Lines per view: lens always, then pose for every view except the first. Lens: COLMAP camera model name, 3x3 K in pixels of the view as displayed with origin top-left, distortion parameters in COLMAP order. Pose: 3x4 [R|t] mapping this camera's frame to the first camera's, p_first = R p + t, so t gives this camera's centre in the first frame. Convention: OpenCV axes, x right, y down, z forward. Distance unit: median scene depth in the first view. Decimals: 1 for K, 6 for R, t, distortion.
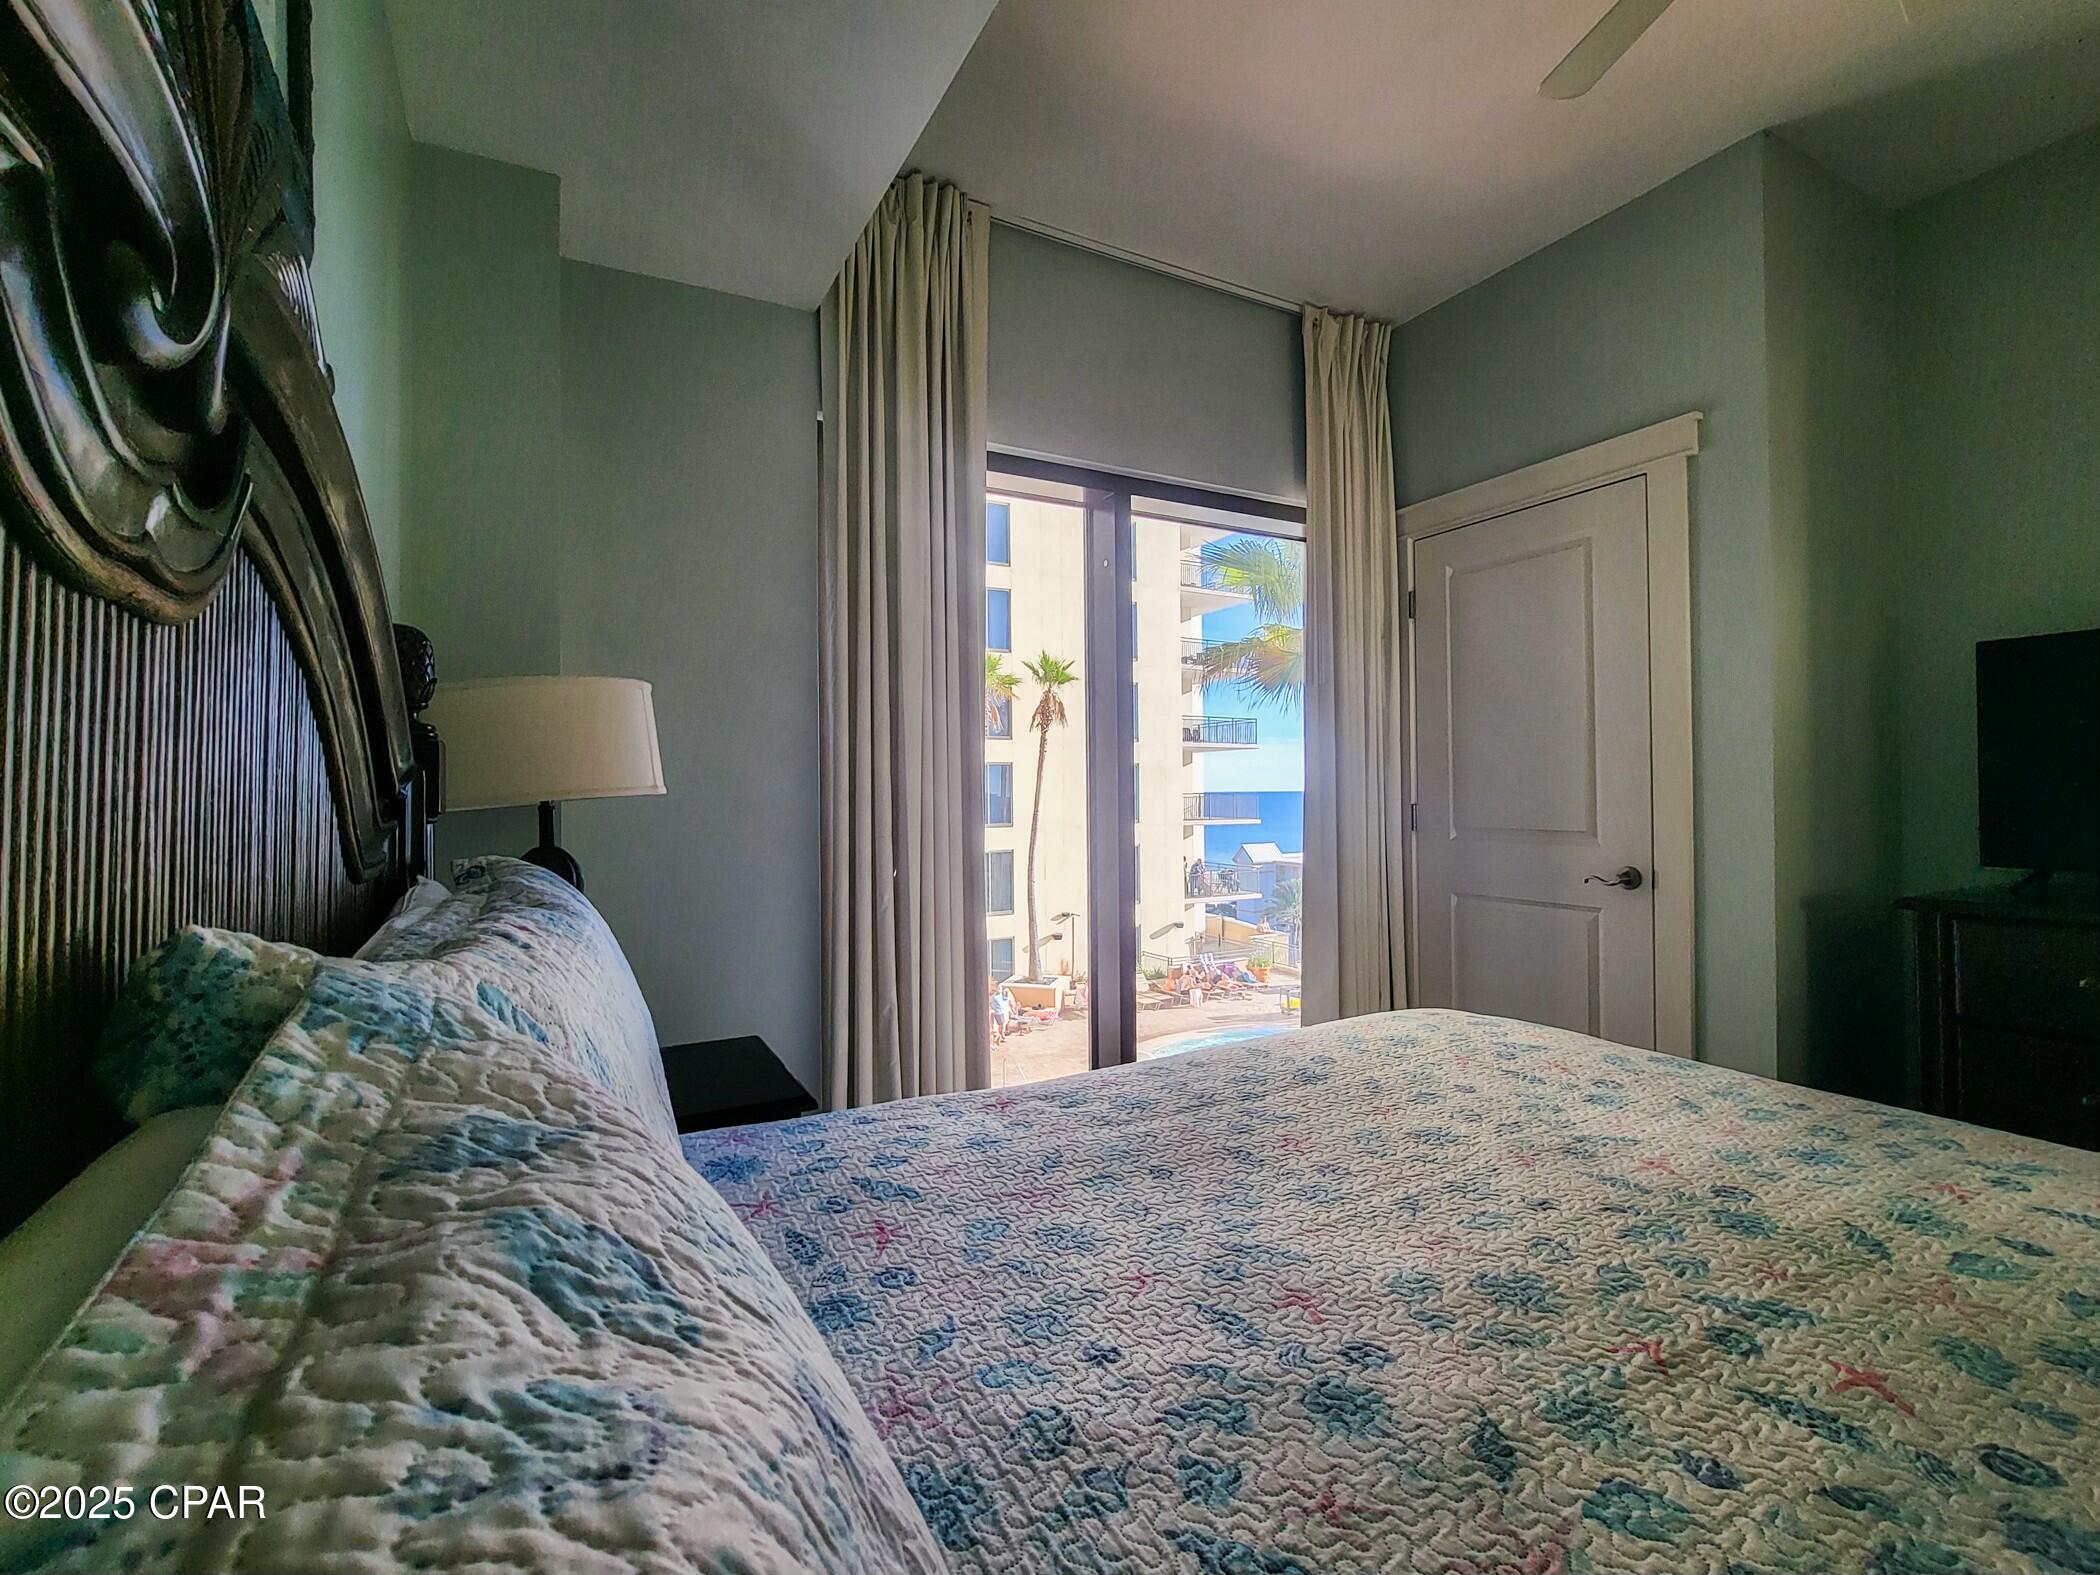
lens RADIAL K [[942.9, 0, 1014.2], [0, 942.9, 774.6], [0, 0, 1]] dist [-0.013763, 0.000410]
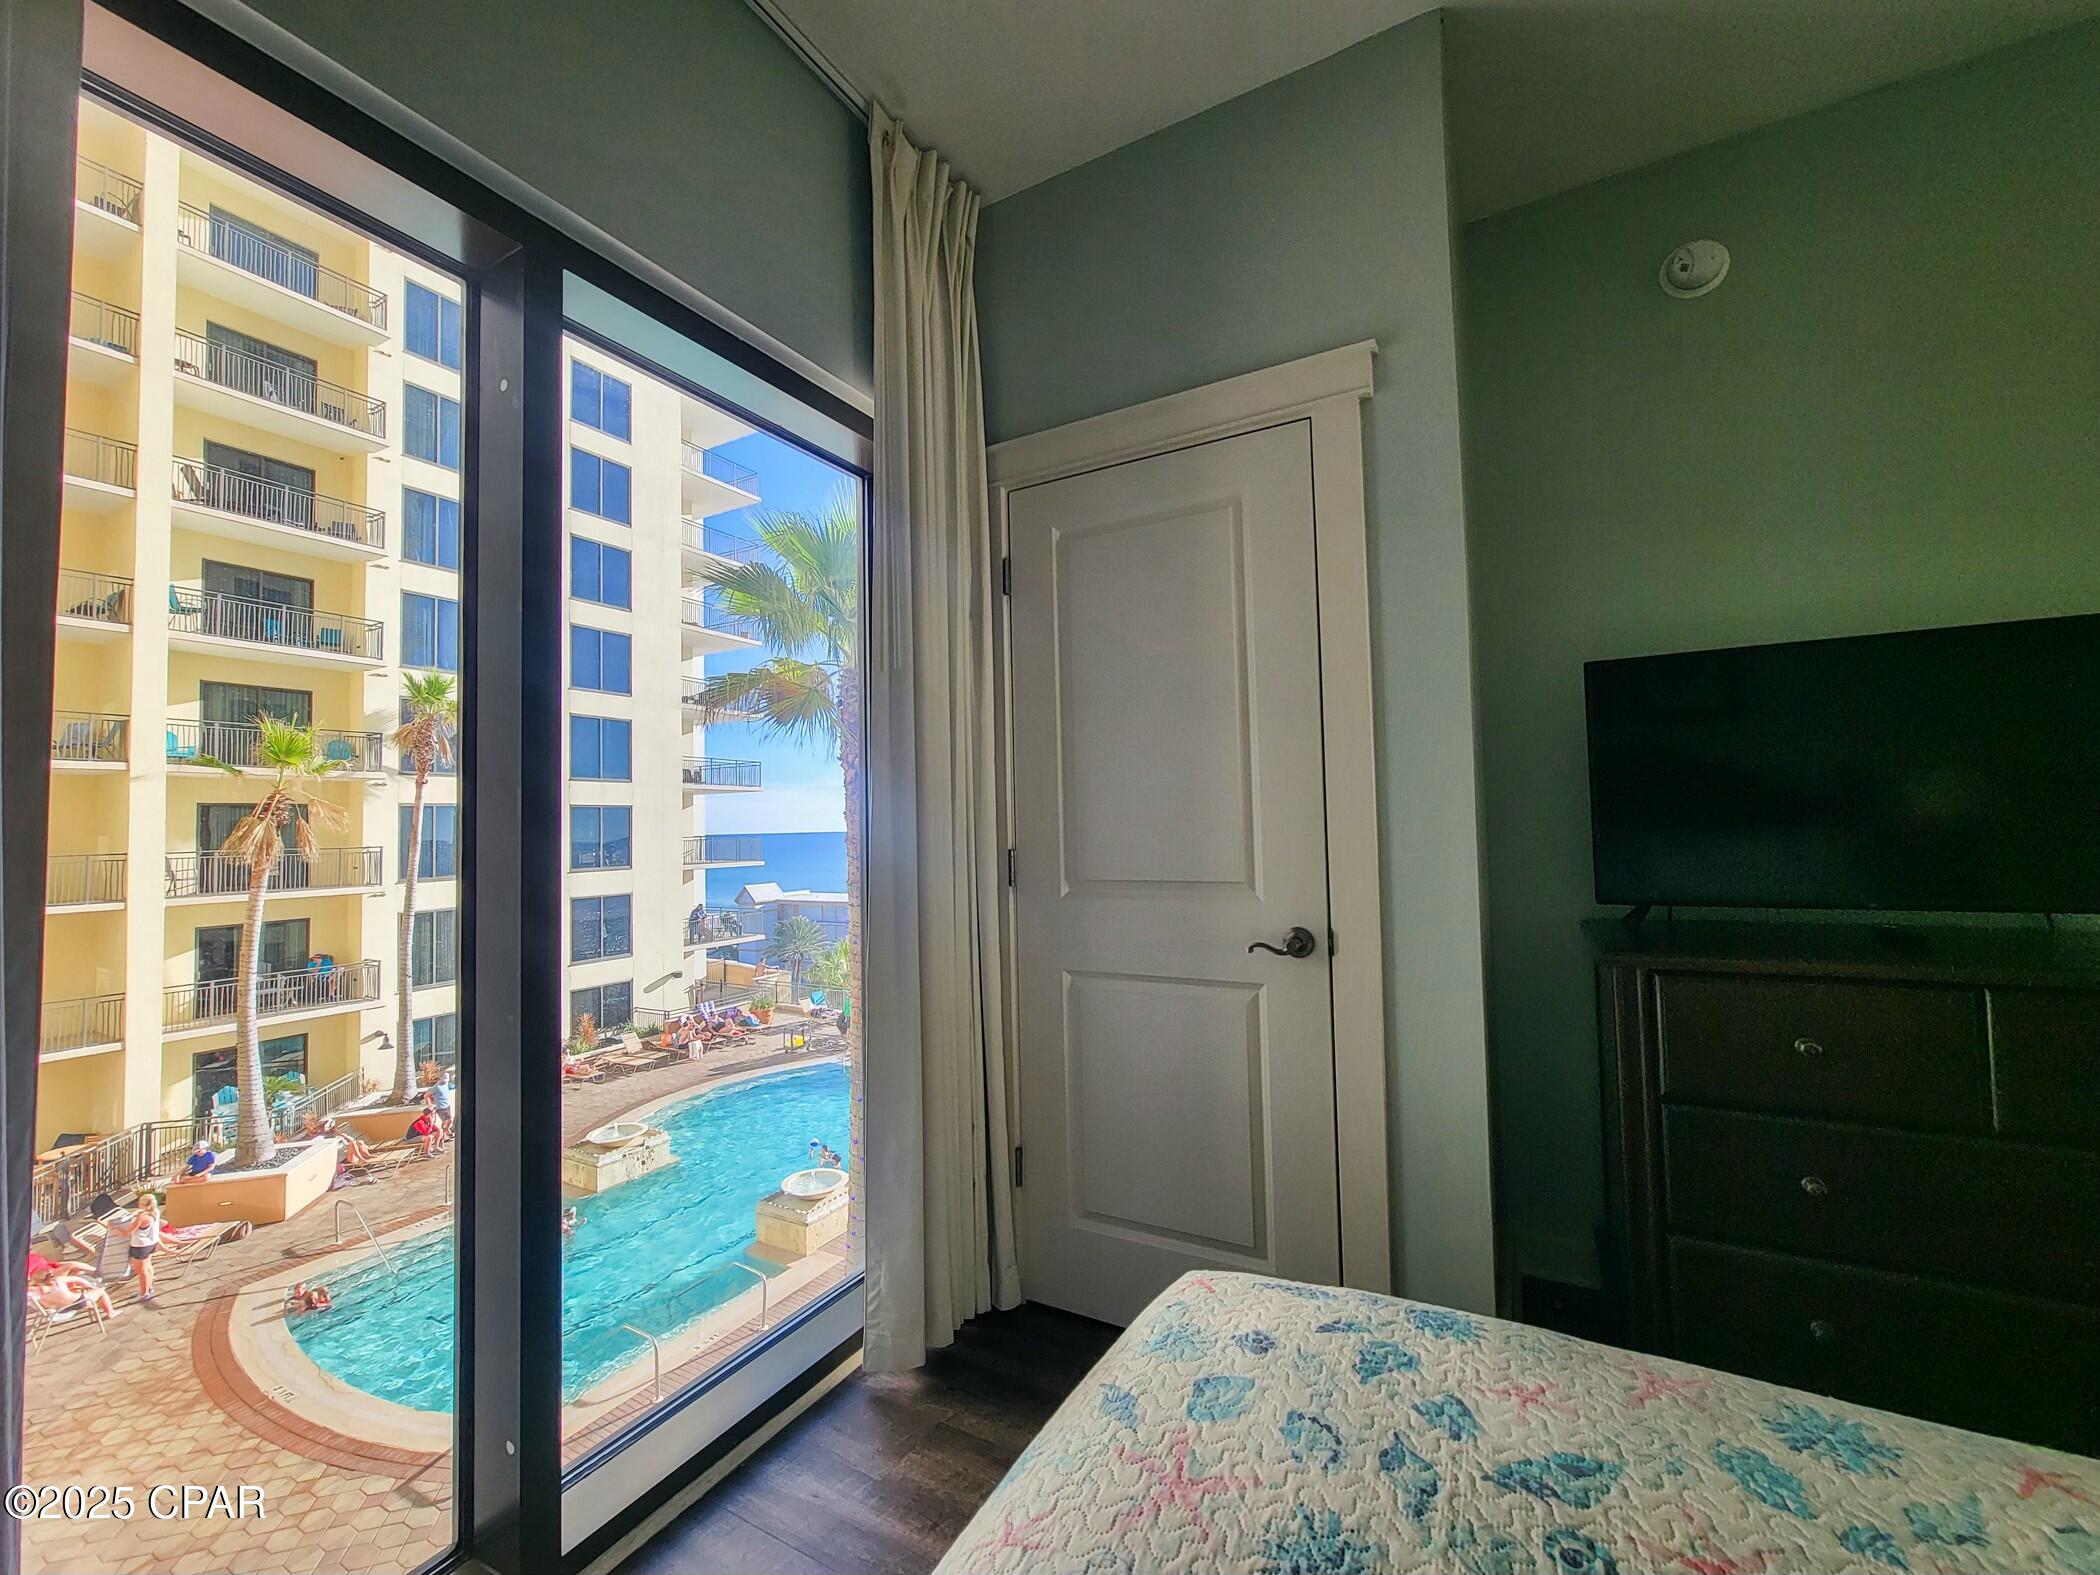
lens RADIAL K [[873.6, 0, 1047.7], [0, 873.6, 789.7], [0, 0, 1]] dist [-0.004995, 0.002455]
pose [[0.840707, 0.011753, 0.541362, 0.010694], [0.005319, 0.999537, -0.029960, 0.000745], [-0.541464, 0.028068, 0.840255, 0.053460]]
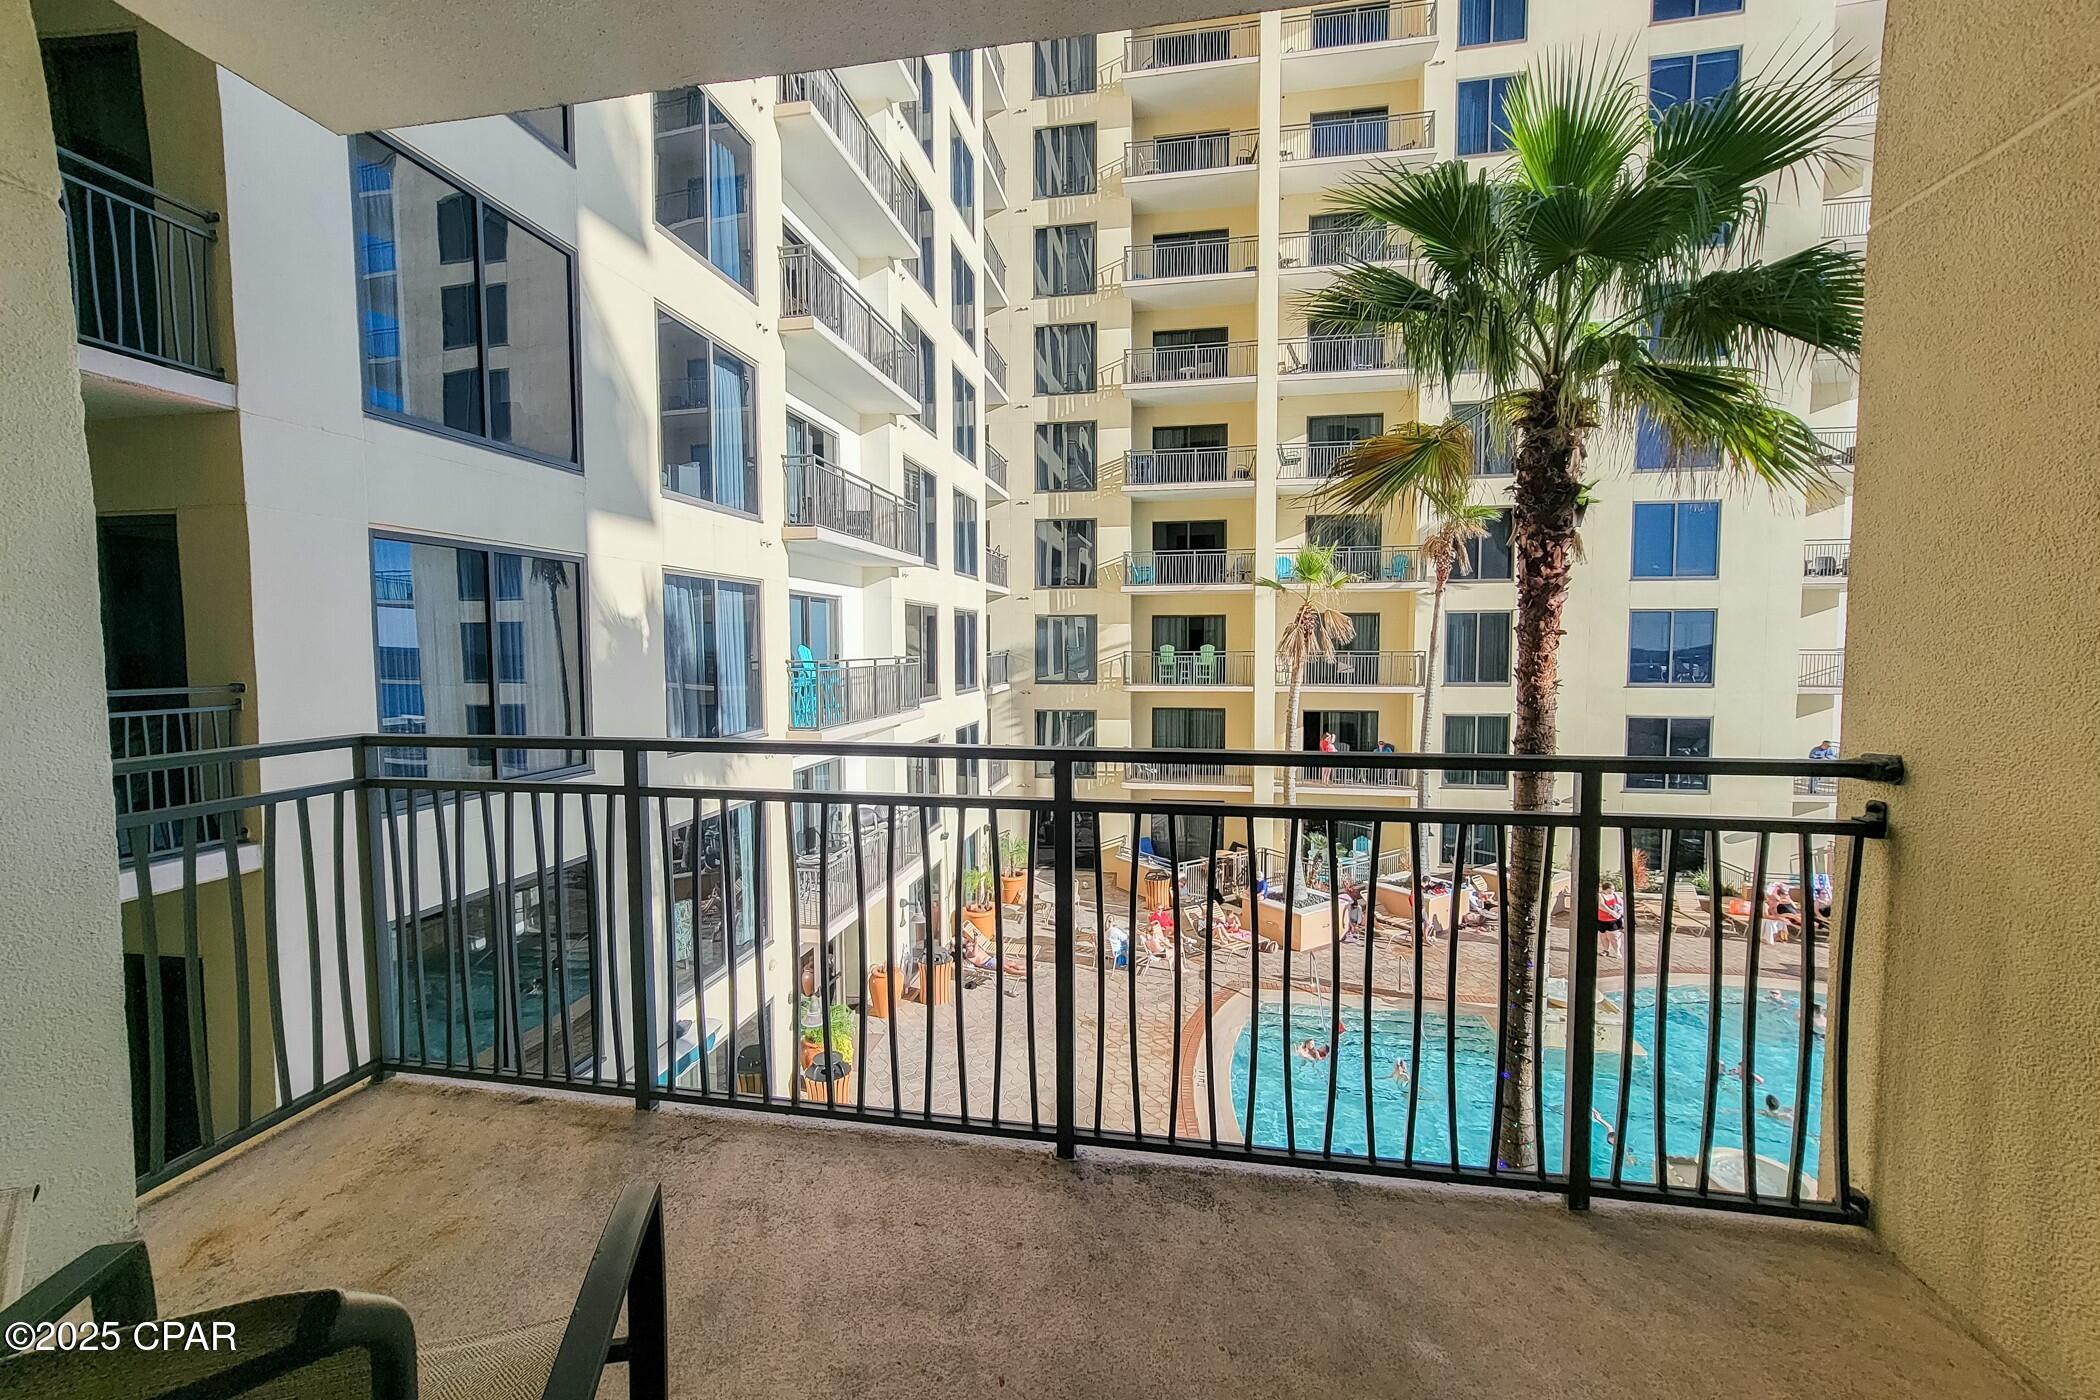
lens RADIAL K [[872.3, 0, 1043.4], [0, 872.3, 693.2], [0, 0, 1]] dist [-0.012153, 0.007977]
pose [[0.781874, 0.042540, -0.621984, 0.160928], [0.007388, 0.996967, 0.077473, -0.002398], [0.623393, -0.065169, 0.779188, 0.140317]]
